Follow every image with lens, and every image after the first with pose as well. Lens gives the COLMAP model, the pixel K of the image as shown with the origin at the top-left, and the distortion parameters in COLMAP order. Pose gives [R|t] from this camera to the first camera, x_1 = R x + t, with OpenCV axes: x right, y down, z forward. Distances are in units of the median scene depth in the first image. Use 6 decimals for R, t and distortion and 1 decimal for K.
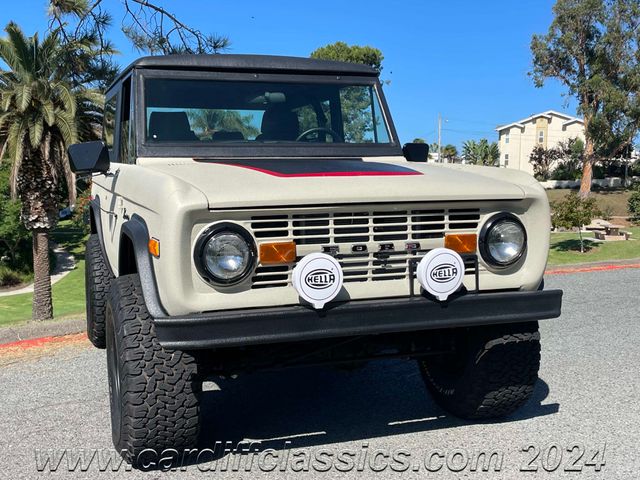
lens RADIAL K [[756.6, 0, 309.8], [0, 756.6, 234.6], [0, 0, 1]] dist [0.054025, 0.000000]
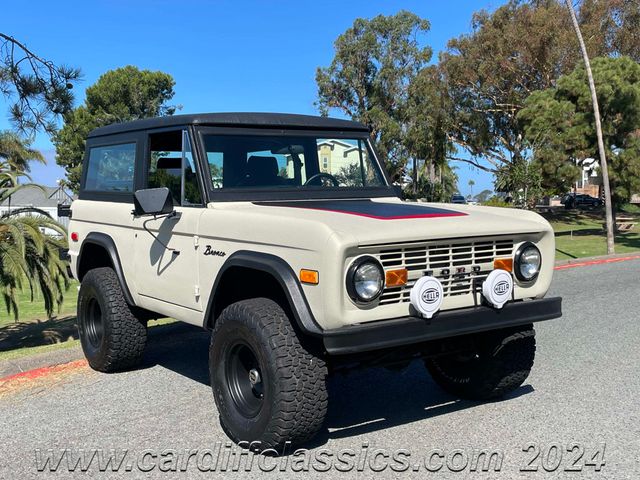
lens RADIAL K [[756.6, 0, 302.5], [0, 756.6, 239.9], [0, 0, 1]] dist [0.054025, 0.000000]
pose [[0.963192, -0.024855, 0.267662, -0.378058], [0.031409, 0.999302, -0.020232, -0.013624], [-0.266972, 0.027894, 0.963300, -0.161143]]
